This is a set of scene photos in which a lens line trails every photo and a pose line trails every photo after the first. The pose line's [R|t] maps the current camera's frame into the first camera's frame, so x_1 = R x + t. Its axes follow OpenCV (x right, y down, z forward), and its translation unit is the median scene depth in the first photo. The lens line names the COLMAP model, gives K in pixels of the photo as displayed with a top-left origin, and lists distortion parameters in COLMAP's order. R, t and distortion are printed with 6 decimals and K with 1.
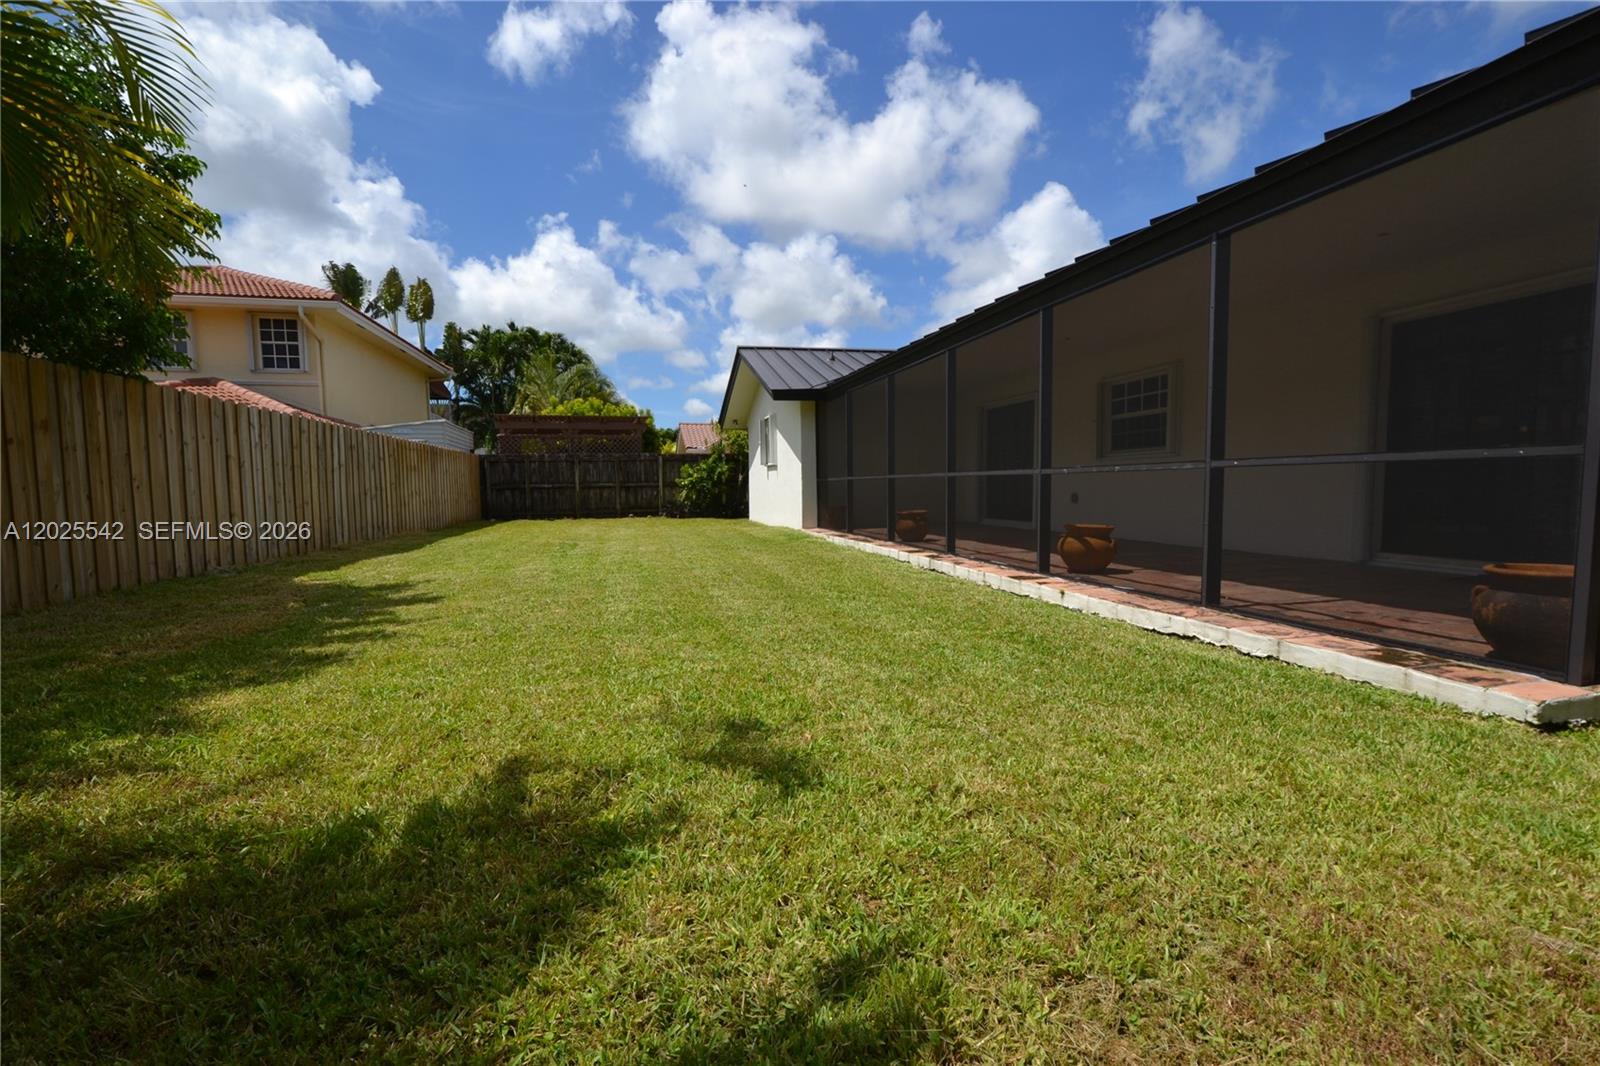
lens RADIAL K [[711.7, 0, 792.9], [0, 711.7, 532.0], [0, 0, 1]] dist [-0.001174, -0.003527]
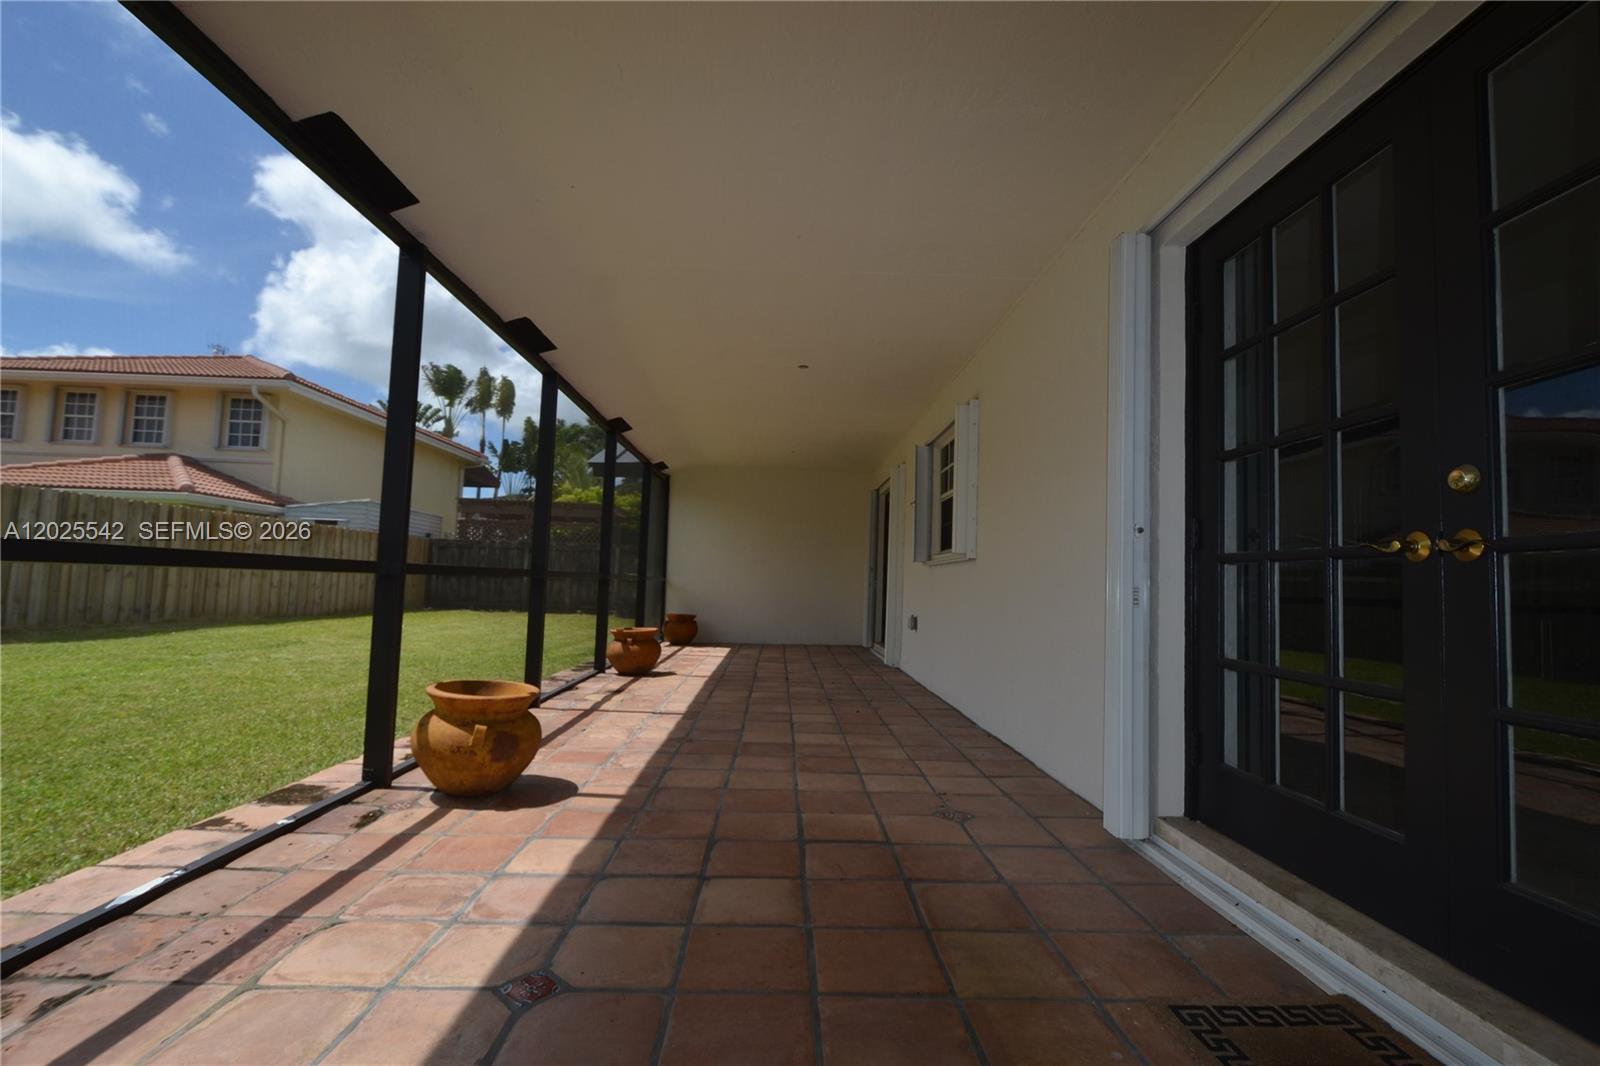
lens RADIAL K [[711.7, 0, 792.9], [0, 711.7, 532.0], [0, 0, 1]] dist [-0.001174, -0.003527]
pose [[0.978846, 0.030887, -0.202255, 0.251320], [-0.059437, 0.988835, -0.136646, -0.018355], [0.195776, 0.145777, 0.969753, 0.191654]]
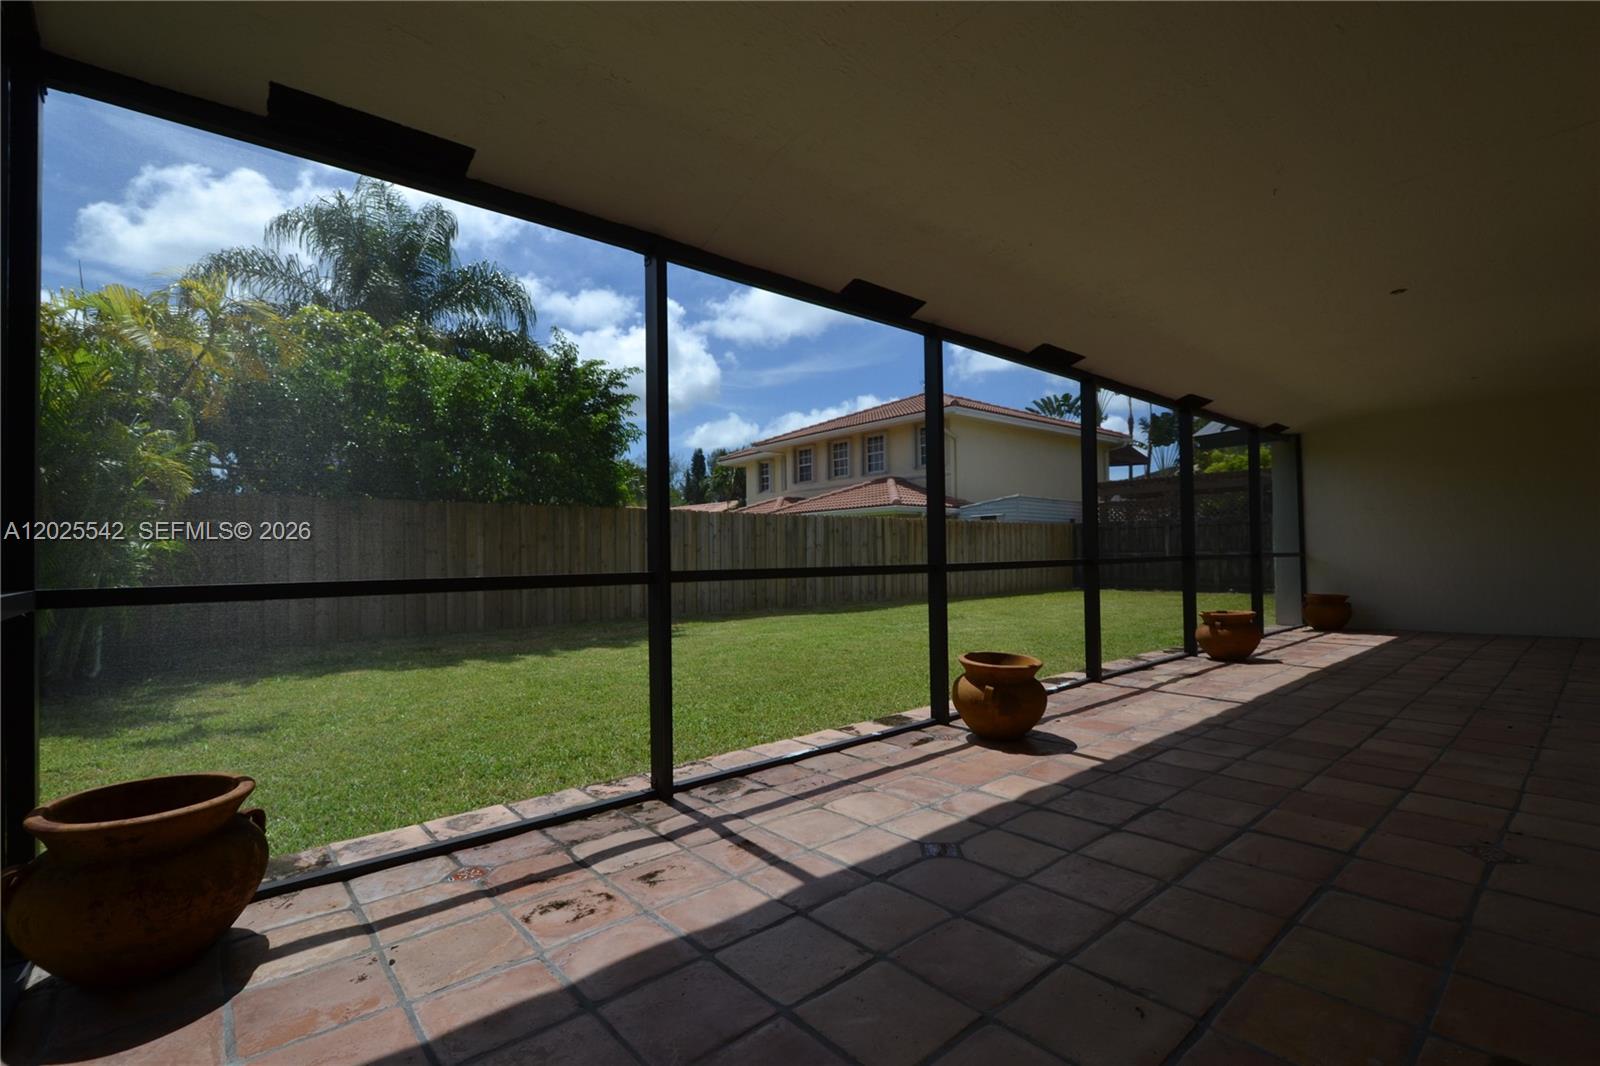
lens RADIAL K [[711.7, 0, 792.9], [0, 711.7, 532.0], [0, 0, 1]] dist [-0.001174, -0.003527]
pose [[0.461332, -0.023527, -0.886916, 0.318520], [-0.049461, 0.997412, -0.052186, -0.025531], [0.885848, 0.067943, 0.458974, 0.186417]]
